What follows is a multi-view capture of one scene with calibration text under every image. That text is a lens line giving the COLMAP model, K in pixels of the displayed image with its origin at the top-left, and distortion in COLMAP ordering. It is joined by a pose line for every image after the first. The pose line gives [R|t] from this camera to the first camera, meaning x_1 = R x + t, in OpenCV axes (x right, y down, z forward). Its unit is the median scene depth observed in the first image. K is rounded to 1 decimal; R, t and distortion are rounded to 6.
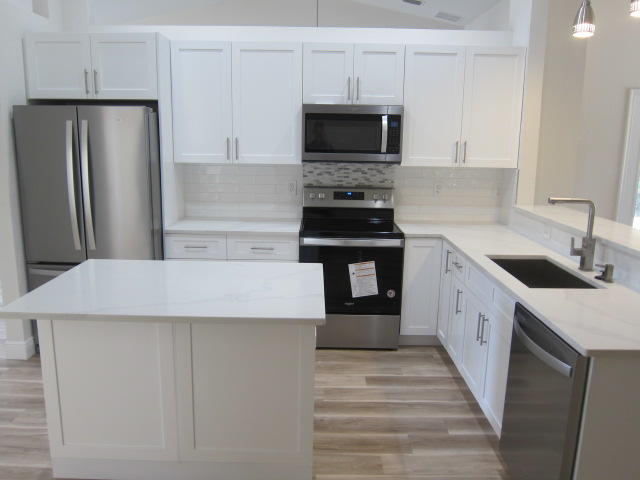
lens RADIAL K [[529.5, 0, 317.7], [0, 529.5, 239.0], [0, 0, 1]] dist [-0.043037, -0.007061]
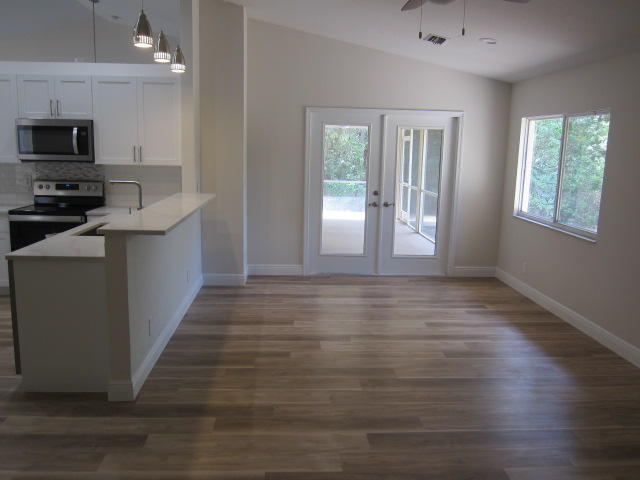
lens RADIAL K [[529.5, 0, 317.7], [0, 529.5, 239.0], [0, 0, 1]] dist [-0.043037, -0.007061]
pose [[0.997707, -0.000968, 0.067675, 0.640607], [0.002030, 0.999876, -0.015637, 0.076215], [-0.067651, 0.015738, 0.997585, -0.380306]]
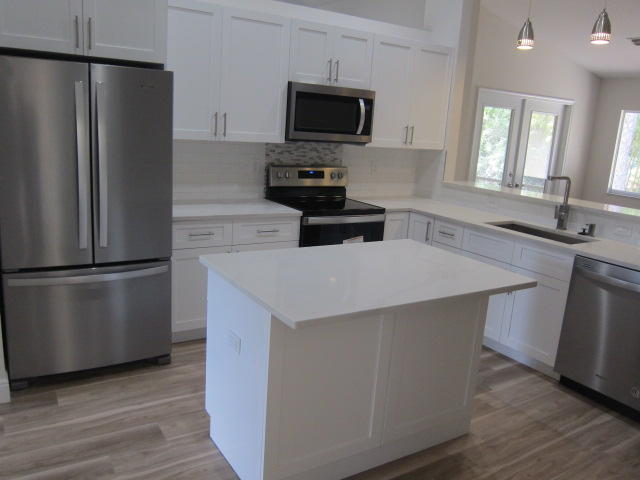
lens RADIAL K [[529.5, 0, 317.7], [0, 529.5, 239.0], [0, 0, 1]] dist [-0.043037, -0.007061]
pose [[0.846108, -0.075877, 0.527584, -0.512963], [0.050589, 0.996779, 0.062224, -0.022002], [-0.530606, -0.025959, 0.847221, 0.132443]]
